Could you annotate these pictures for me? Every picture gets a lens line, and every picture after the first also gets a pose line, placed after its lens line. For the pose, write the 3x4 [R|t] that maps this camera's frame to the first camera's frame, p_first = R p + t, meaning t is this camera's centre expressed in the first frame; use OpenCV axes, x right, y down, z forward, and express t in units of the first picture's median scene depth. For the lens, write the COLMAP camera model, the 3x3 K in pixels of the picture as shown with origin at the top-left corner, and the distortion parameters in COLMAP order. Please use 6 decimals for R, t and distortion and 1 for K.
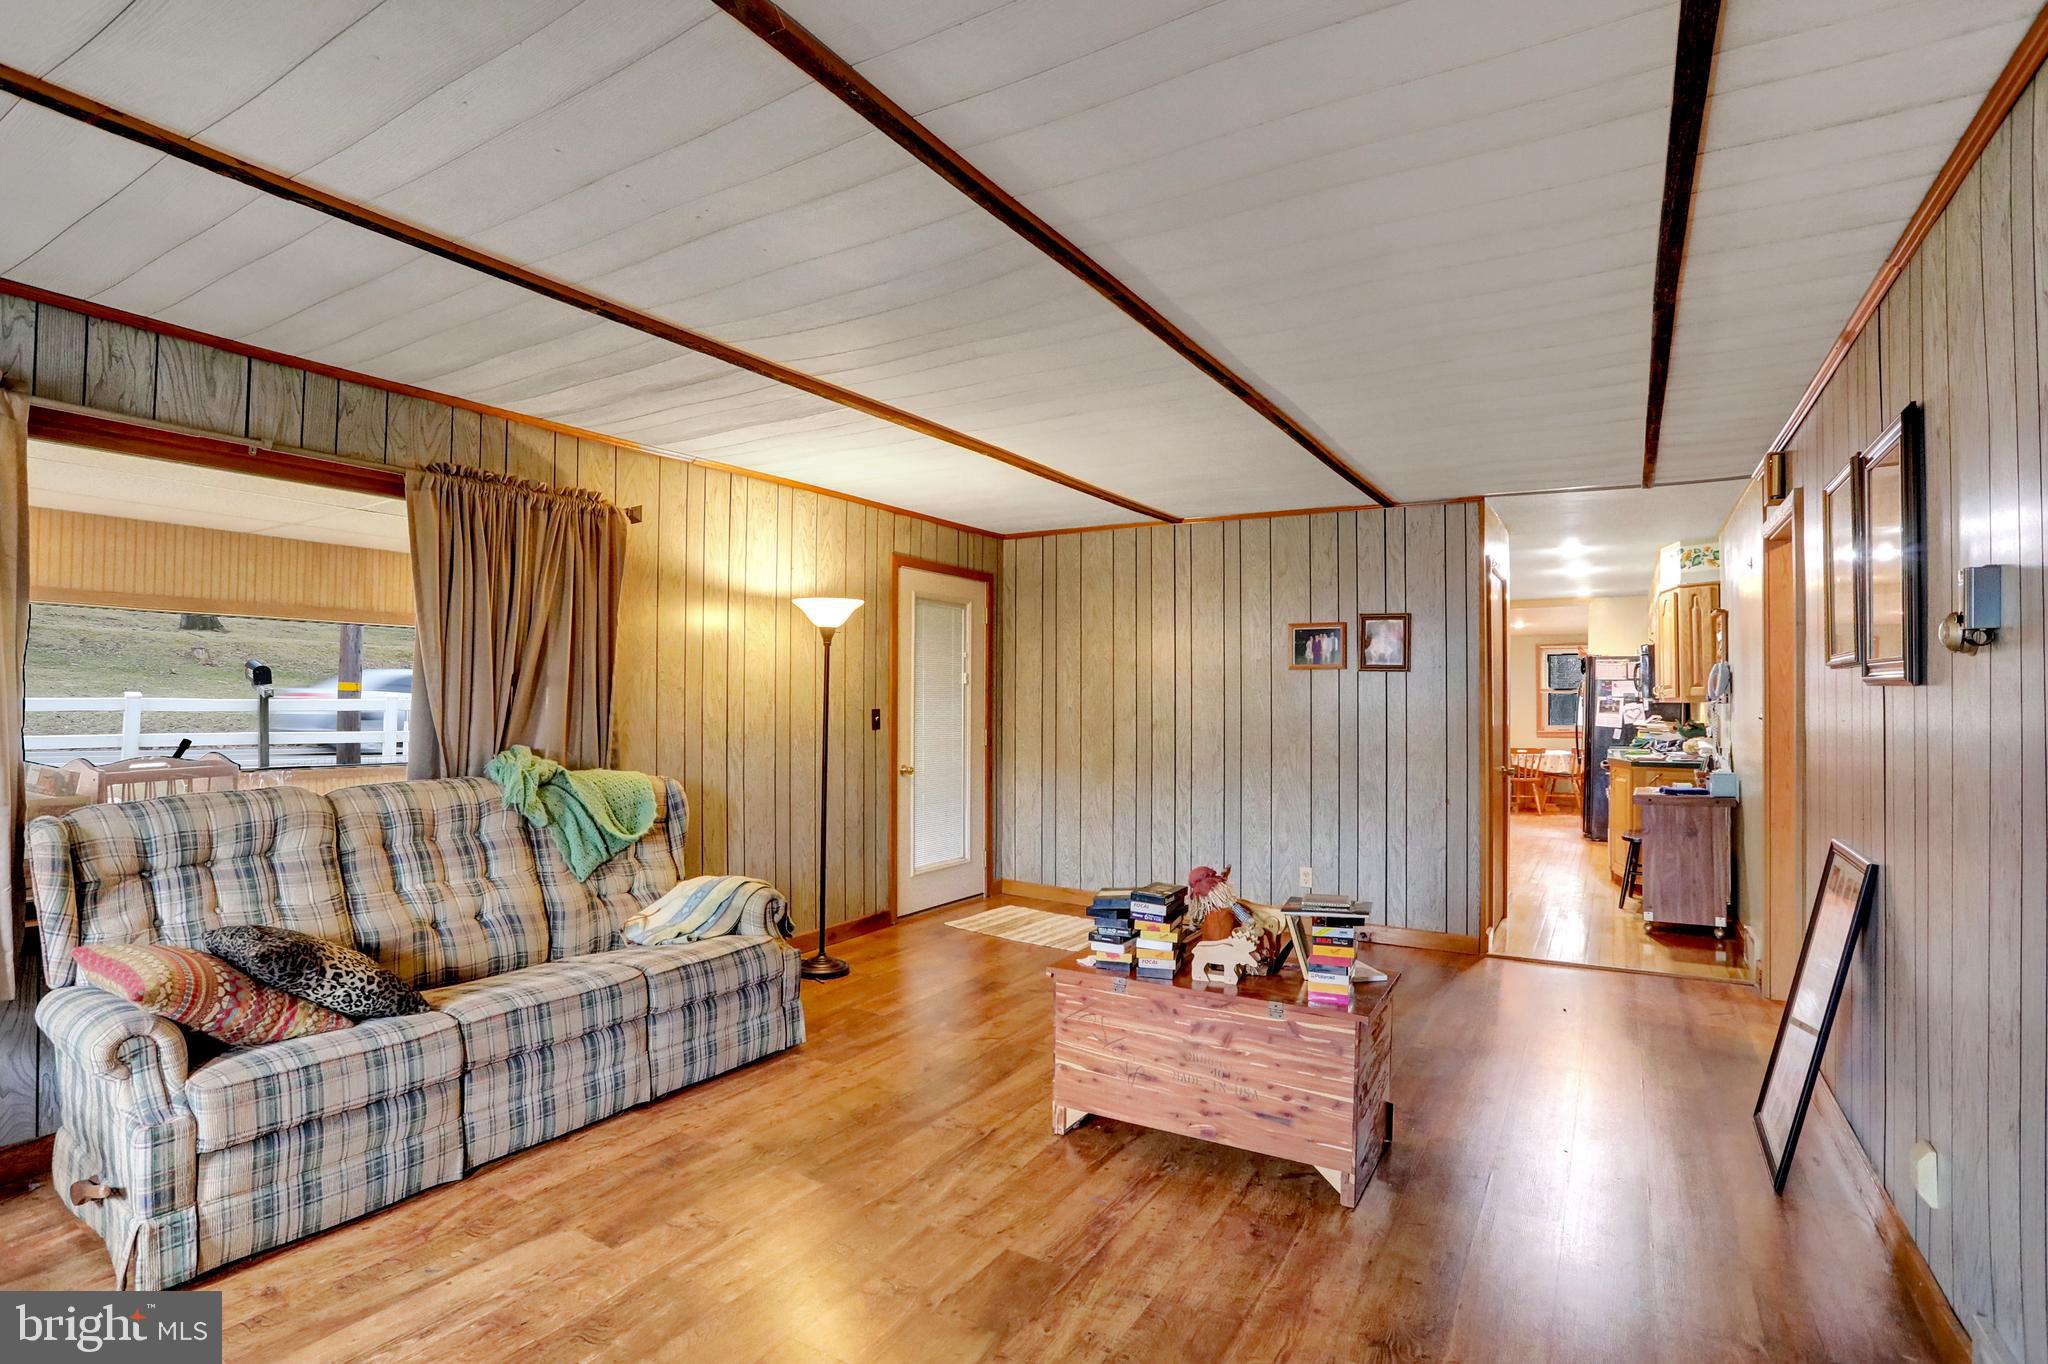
lens RADIAL K [[1011.7, 0, 1029.4], [0, 1011.7, 680.3], [0, 0, 1]] dist [-0.069281, 0.028485]
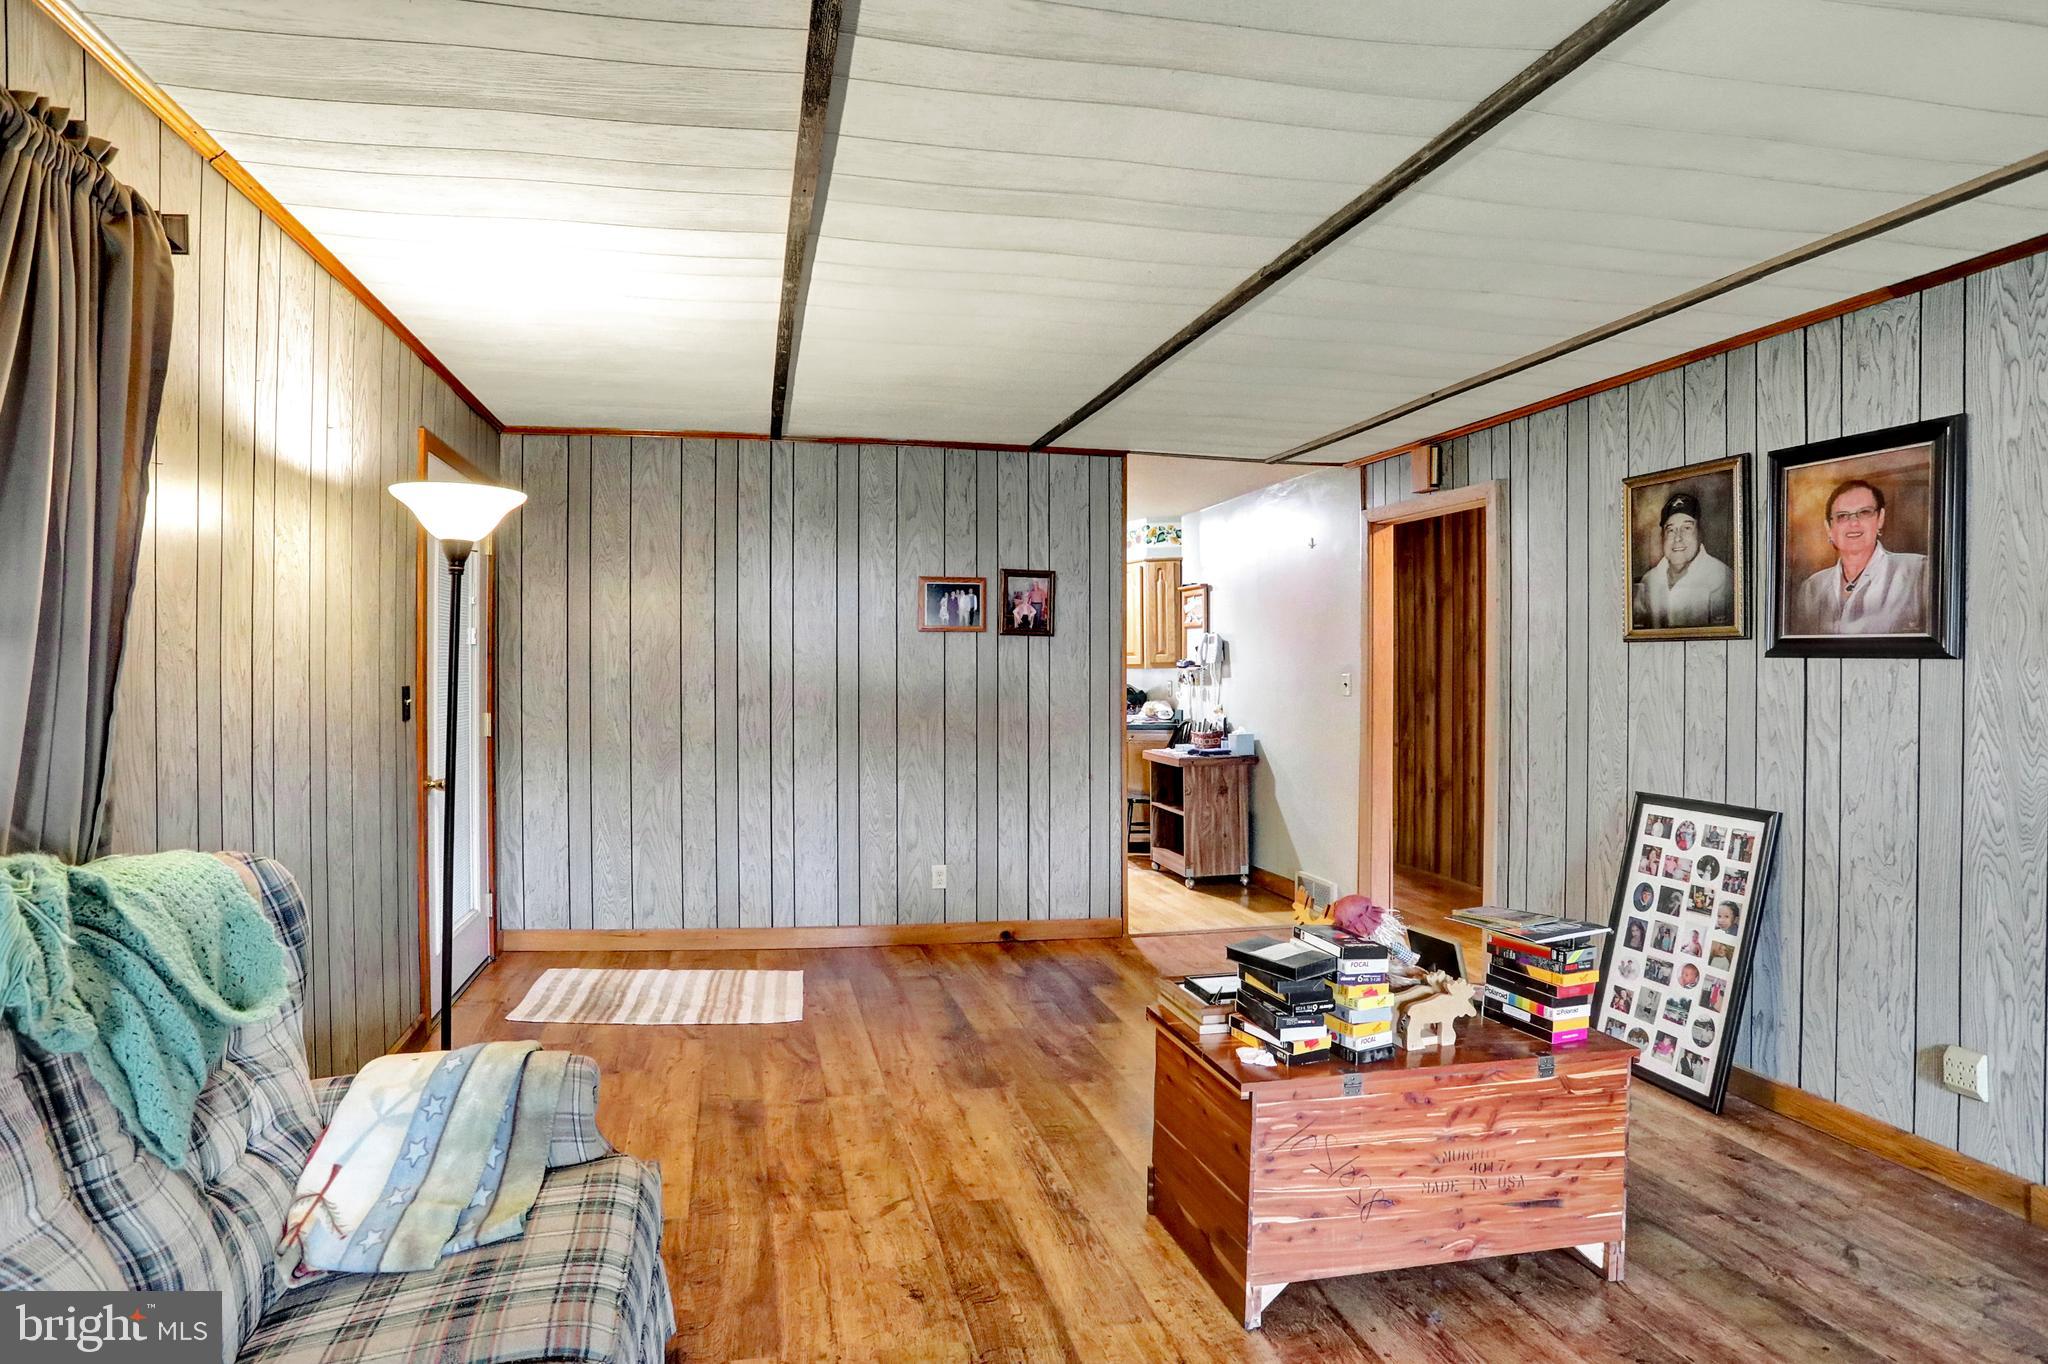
lens RADIAL K [[1061.9, 0, 1023.7], [0, 1061.9, 663.6], [0, 0, 1]] dist [-0.037475, 0.002510]
pose [[0.750856, -0.000998, 0.660466, -0.320824], [-0.012167, 0.999808, 0.015342, 0.001928], [-0.660354, -0.019556, 0.750700, 0.346836]]
